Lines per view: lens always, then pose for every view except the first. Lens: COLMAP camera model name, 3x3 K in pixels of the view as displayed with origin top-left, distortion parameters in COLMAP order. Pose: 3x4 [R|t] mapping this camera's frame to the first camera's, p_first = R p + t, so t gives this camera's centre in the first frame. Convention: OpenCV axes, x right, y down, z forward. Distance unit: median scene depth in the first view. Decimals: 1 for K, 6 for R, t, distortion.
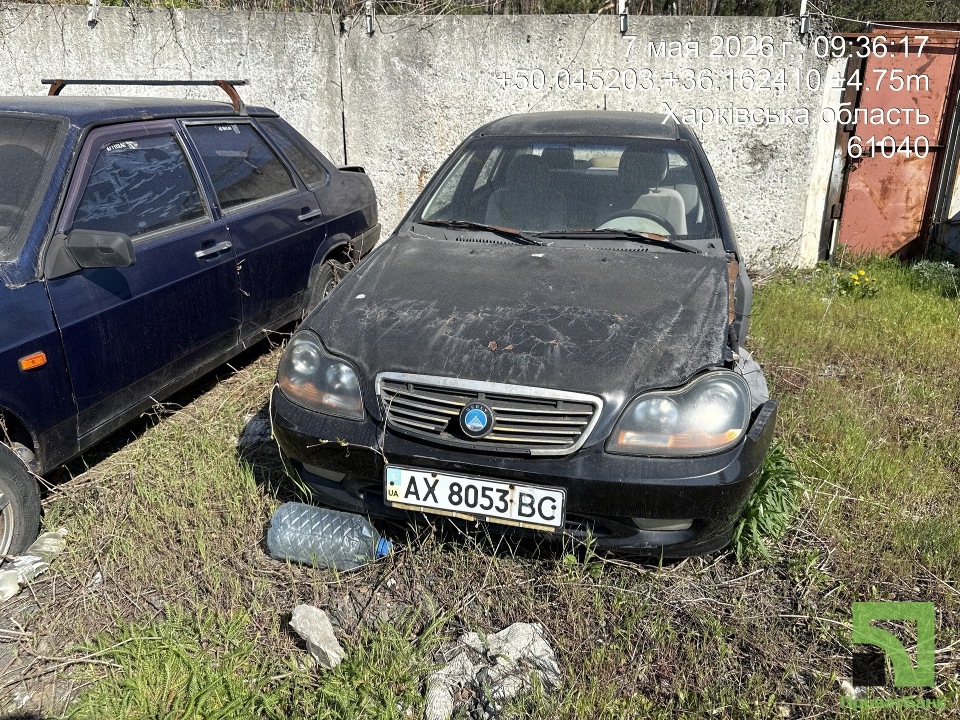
lens RADIAL K [[698.1, 0, 475.7], [0, 698.1, 361.5], [0, 0, 1]] dist [0.051765, -0.074622]
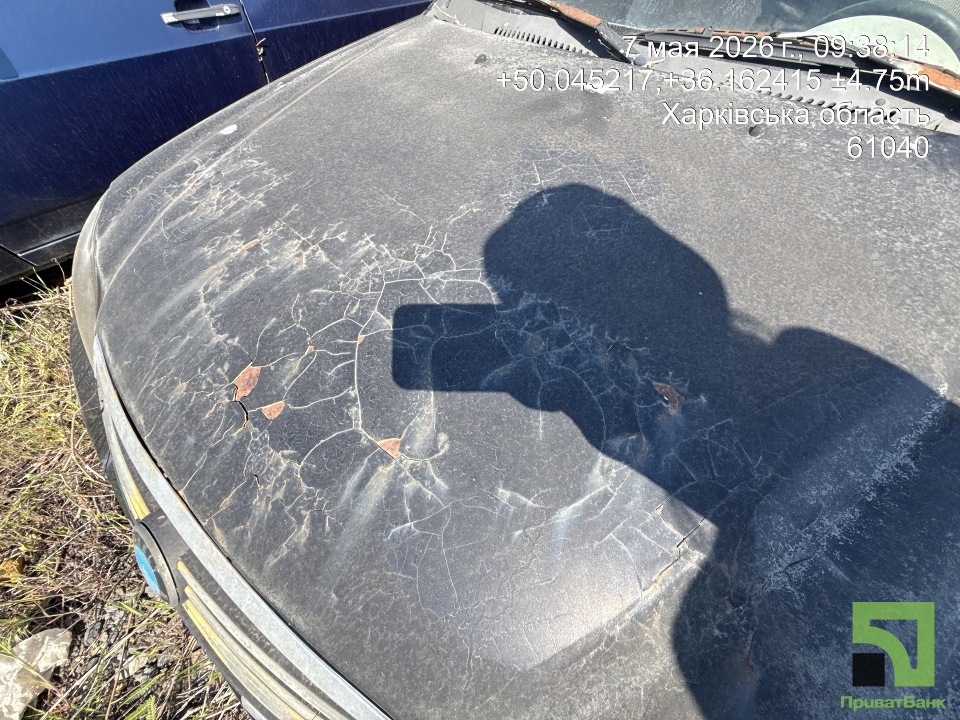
lens RADIAL K [[383.1, 0, 478.3], [0, 383.1, 361.5], [0, 0, 1]] dist [0.001075, 0.000184]
pose [[0.911301, 0.329284, -0.247187, 0.135116], [-0.168673, 0.846222, 0.505428, -0.114405], [0.375605, -0.418903, 0.826705, 0.691410]]
